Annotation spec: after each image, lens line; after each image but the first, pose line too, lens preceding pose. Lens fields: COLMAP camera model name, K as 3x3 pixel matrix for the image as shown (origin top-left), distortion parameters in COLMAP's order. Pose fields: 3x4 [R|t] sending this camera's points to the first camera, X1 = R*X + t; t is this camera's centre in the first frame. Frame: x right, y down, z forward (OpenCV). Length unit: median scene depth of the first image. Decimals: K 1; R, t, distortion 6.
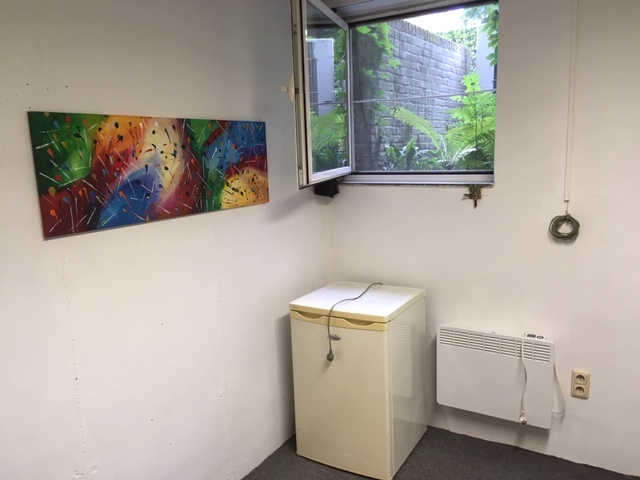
lens RADIAL K [[537.9, 0, 320.0], [0, 537.9, 240.0], [0, 0, 1]] dist [0.100430, -0.184771]
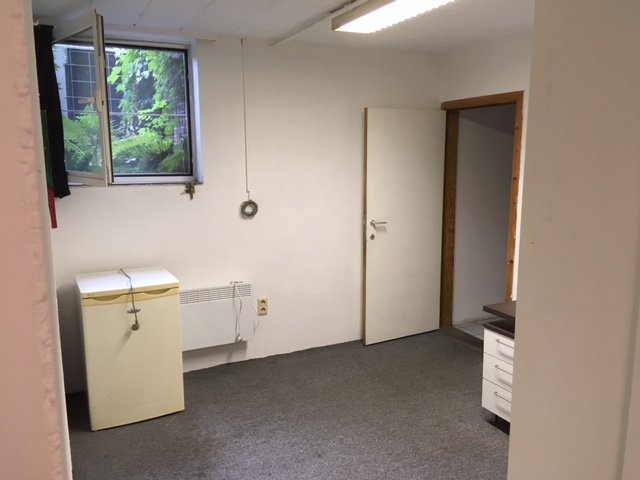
lens RADIAL K [[537.9, 0, 320.0], [0, 537.9, 240.0], [0, 0, 1]] dist [0.100430, -0.184771]
pose [[0.536845, -0.108605, 0.836662, -0.727271], [0.125901, 0.990889, 0.047840, 0.018288], [-0.834234, 0.079654, 0.545627, -0.016070]]
